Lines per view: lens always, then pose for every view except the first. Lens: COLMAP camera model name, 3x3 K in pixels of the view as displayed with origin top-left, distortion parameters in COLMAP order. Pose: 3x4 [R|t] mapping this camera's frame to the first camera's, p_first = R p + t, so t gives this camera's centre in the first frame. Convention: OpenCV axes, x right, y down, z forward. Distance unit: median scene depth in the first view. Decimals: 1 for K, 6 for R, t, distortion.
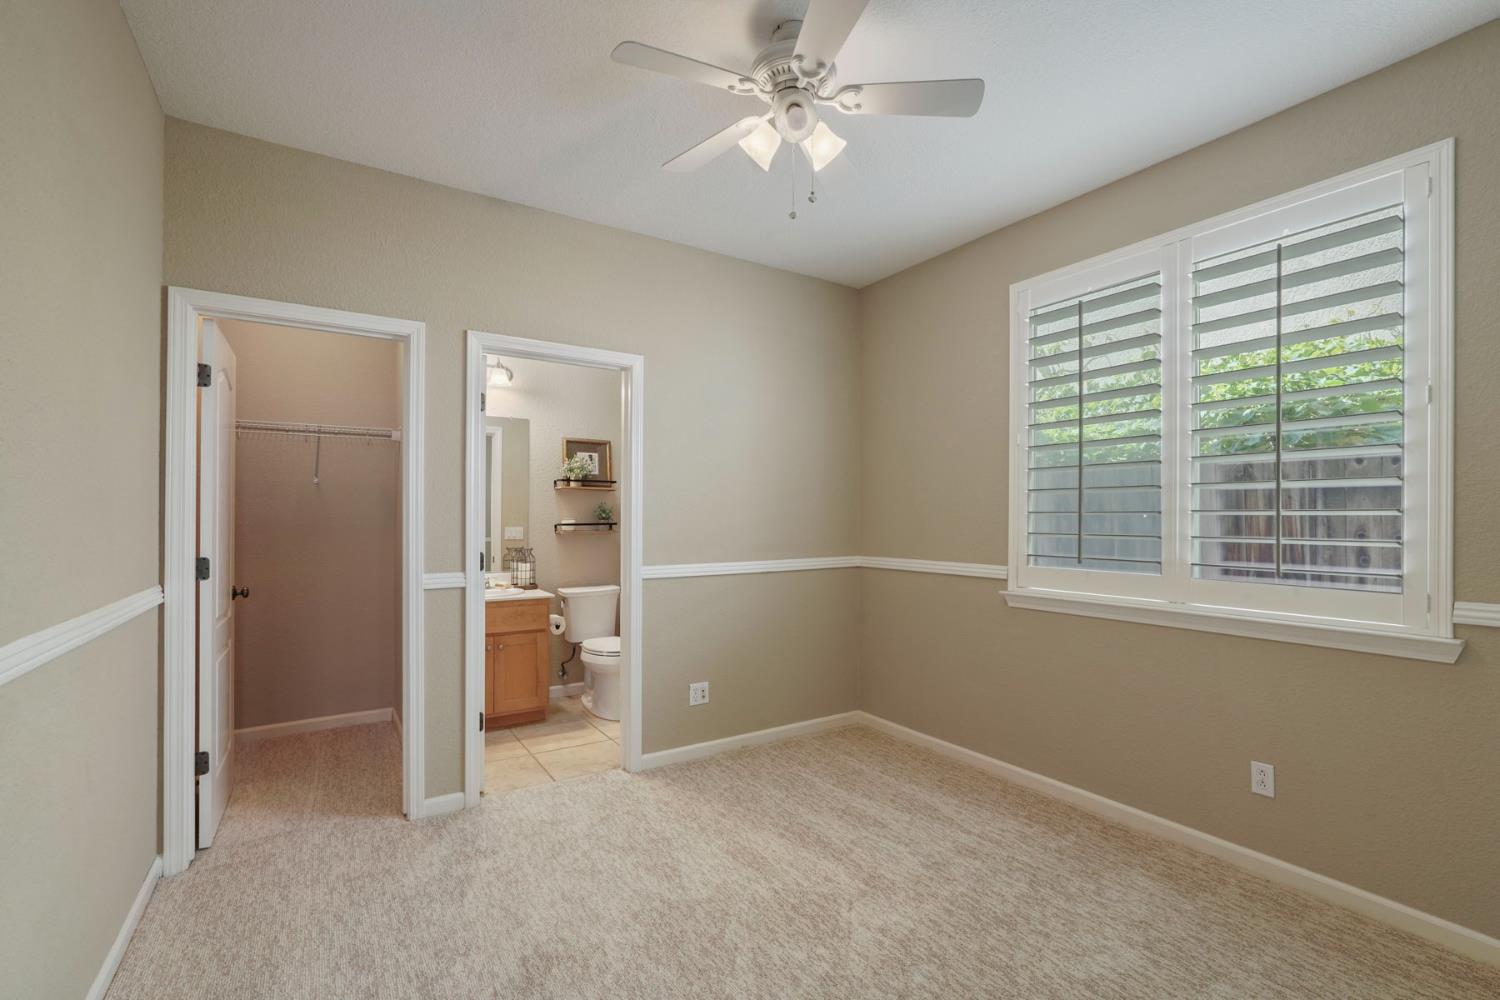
lens RADIAL K [[673.6, 0, 751.5], [0, 673.6, 516.0], [0, 0, 1]] dist [-0.007513, 0.004016]
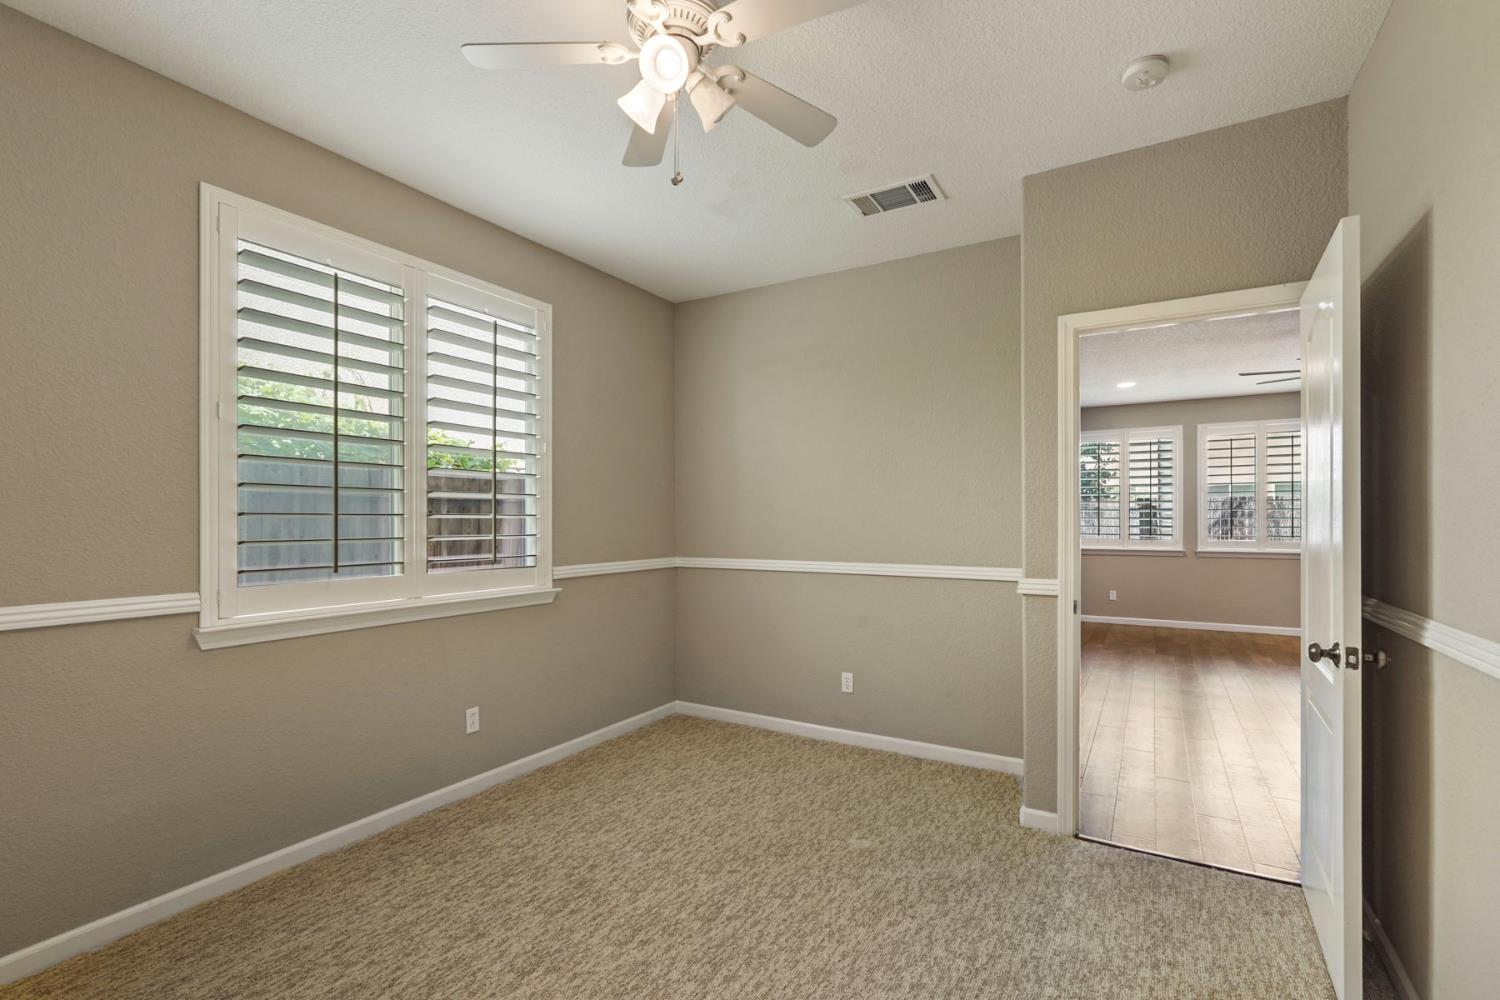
lens RADIAL K [[673.6, 0, 766.2], [0, 673.6, 520.8], [0, 0, 1]] dist [-0.007513, 0.004016]
pose [[-0.453415, -0.003267, 0.891293, -0.619270], [-0.001511, 0.999995, 0.002896, -0.000600], [-0.891298, -0.000033, -0.453418, 1.012748]]
